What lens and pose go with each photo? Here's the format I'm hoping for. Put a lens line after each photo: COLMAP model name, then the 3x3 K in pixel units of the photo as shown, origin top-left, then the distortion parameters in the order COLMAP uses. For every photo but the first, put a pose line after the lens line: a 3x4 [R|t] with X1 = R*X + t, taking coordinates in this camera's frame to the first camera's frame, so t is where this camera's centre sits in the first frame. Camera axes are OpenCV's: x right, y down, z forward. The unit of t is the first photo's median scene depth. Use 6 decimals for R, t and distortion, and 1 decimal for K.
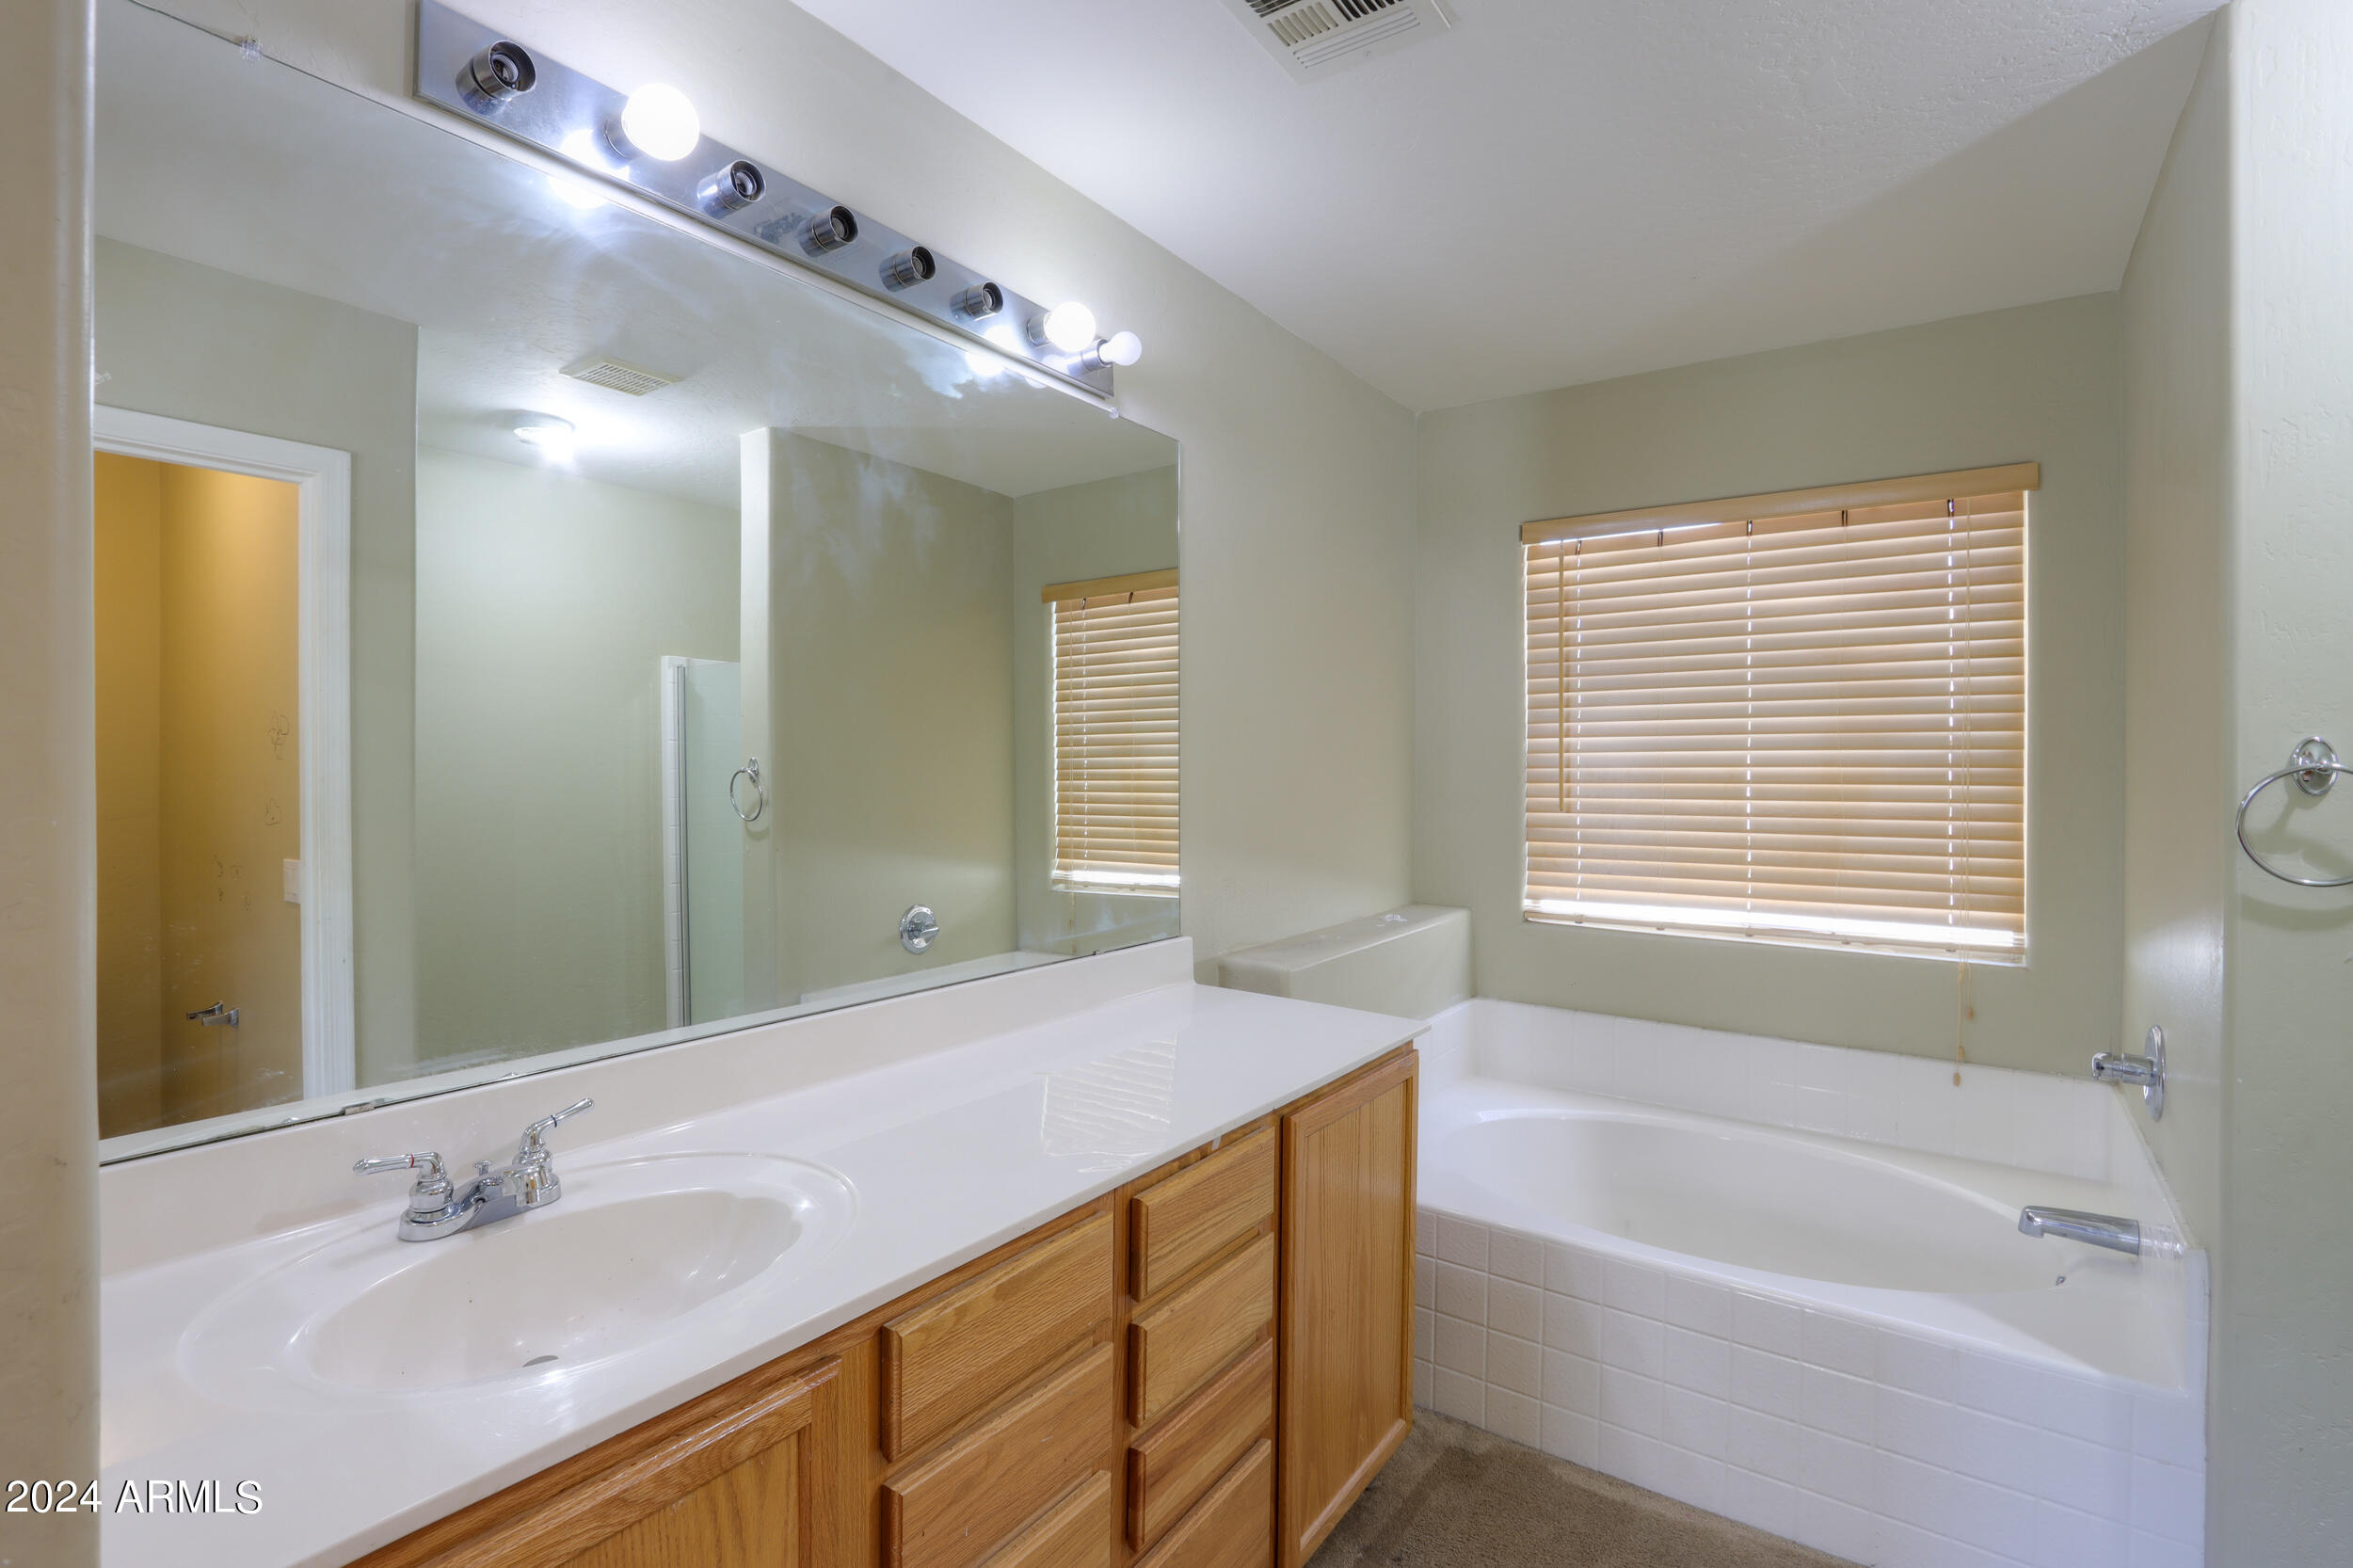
lens RADIAL K [[1085.4, 0, 1171.2], [0, 1085.4, 768.3], [0, 0, 1]] dist [-0.018322, 0.000207]
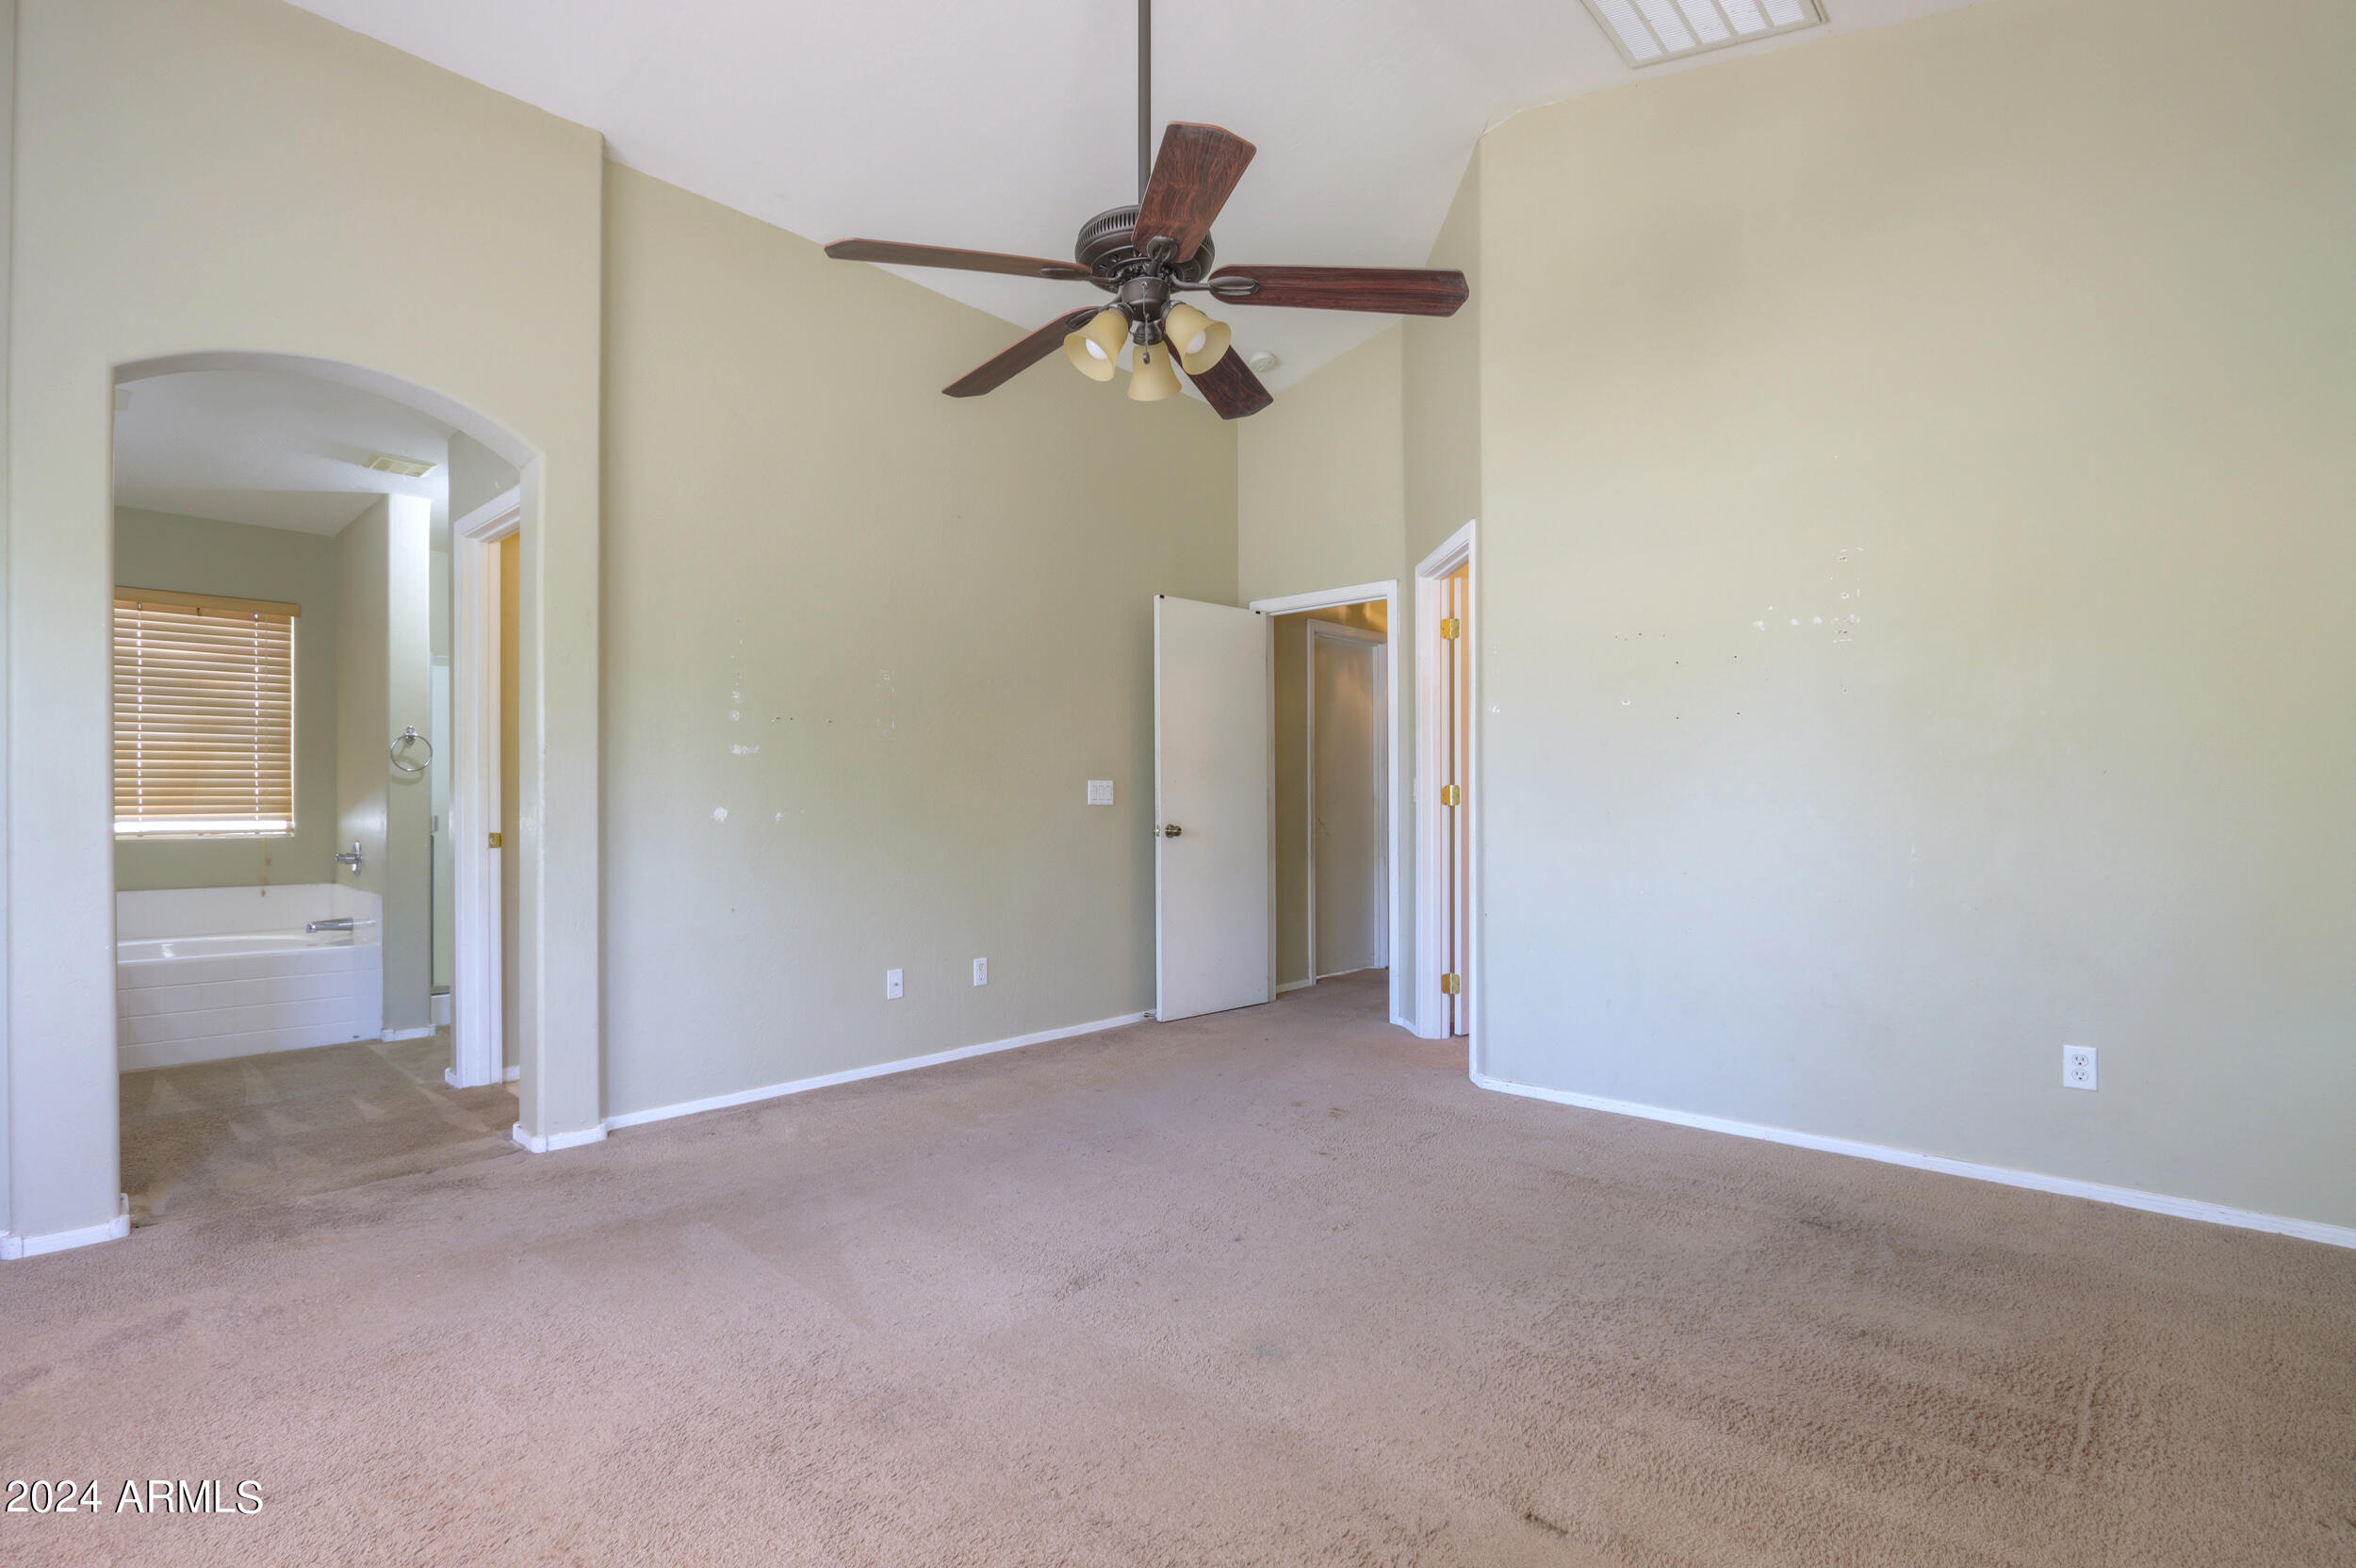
lens RADIAL K [[1145.4, 0, 1163.4], [0, 1145.4, 800.3], [0, 0, 1]] dist [-0.015111, -0.000084]
pose [[0.142607, -0.006342, 0.989759, -1.067945], [0.004045, 0.999975, 0.005825, 0.092611], [-0.989771, 0.003173, 0.142629, -0.931745]]
